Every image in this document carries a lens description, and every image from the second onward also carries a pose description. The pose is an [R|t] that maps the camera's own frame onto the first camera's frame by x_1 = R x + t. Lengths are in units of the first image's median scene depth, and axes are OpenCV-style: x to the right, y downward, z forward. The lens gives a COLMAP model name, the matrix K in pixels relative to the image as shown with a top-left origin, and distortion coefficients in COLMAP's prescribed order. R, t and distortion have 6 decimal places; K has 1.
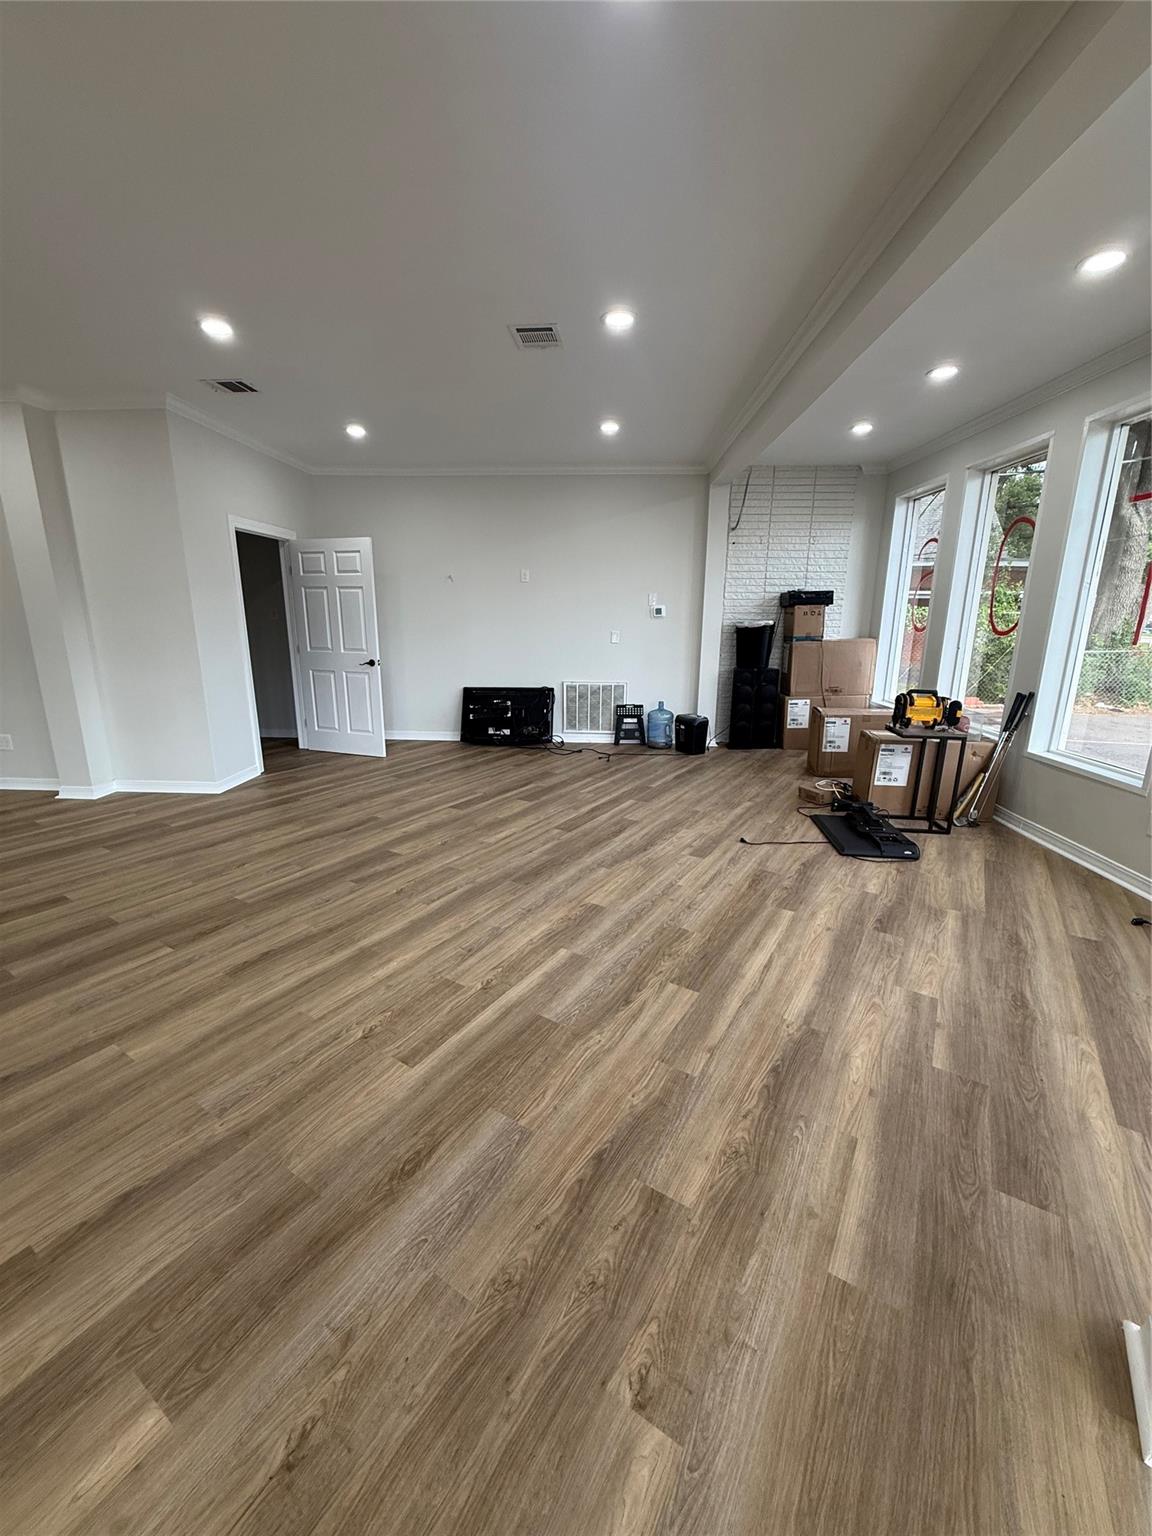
lens RADIAL K [[606.3, 0, 568.4], [0, 606.3, 761.6], [0, 0, 1]] dist [-0.004213, 0.000501]
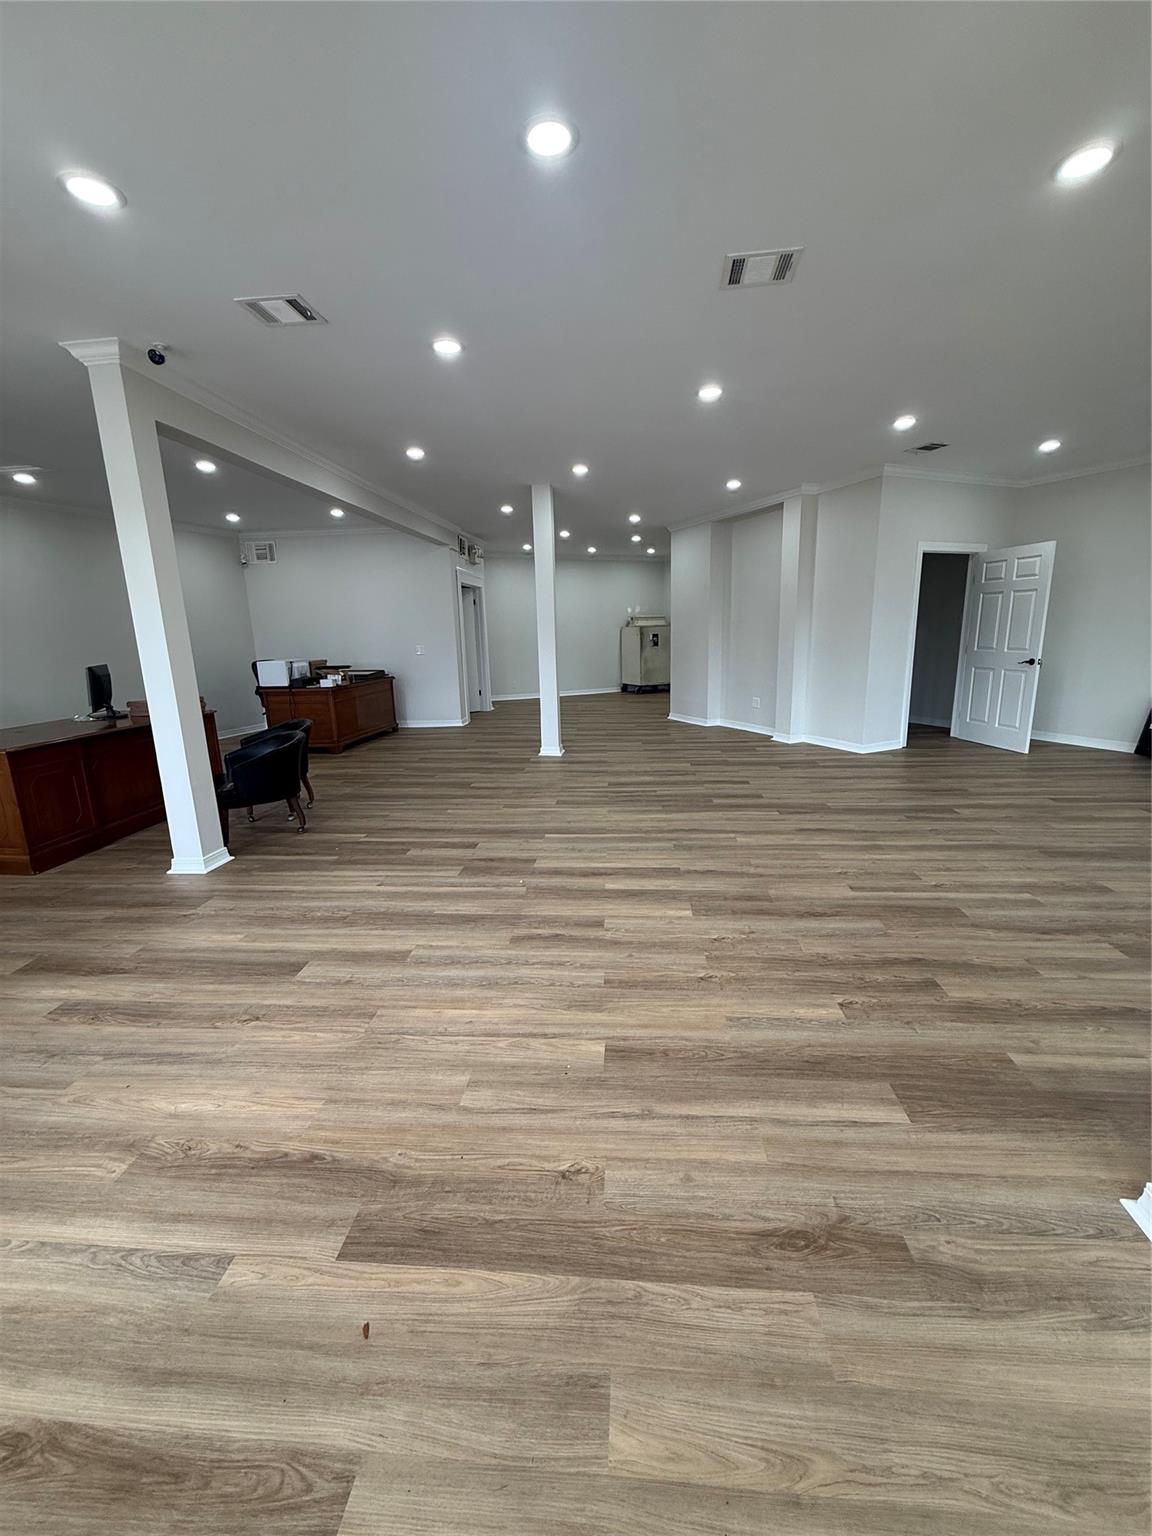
lens RADIAL K [[606.3, 0, 579.8], [0, 606.3, 767.1], [0, 0, 1]] dist [-0.004213, 0.000501]
pose [[0.458233, 0.172751, -0.871883, 0.548804], [-0.179193, 0.978744, 0.099745, 0.104495], [0.870581, 0.110529, 0.479449, -0.328719]]
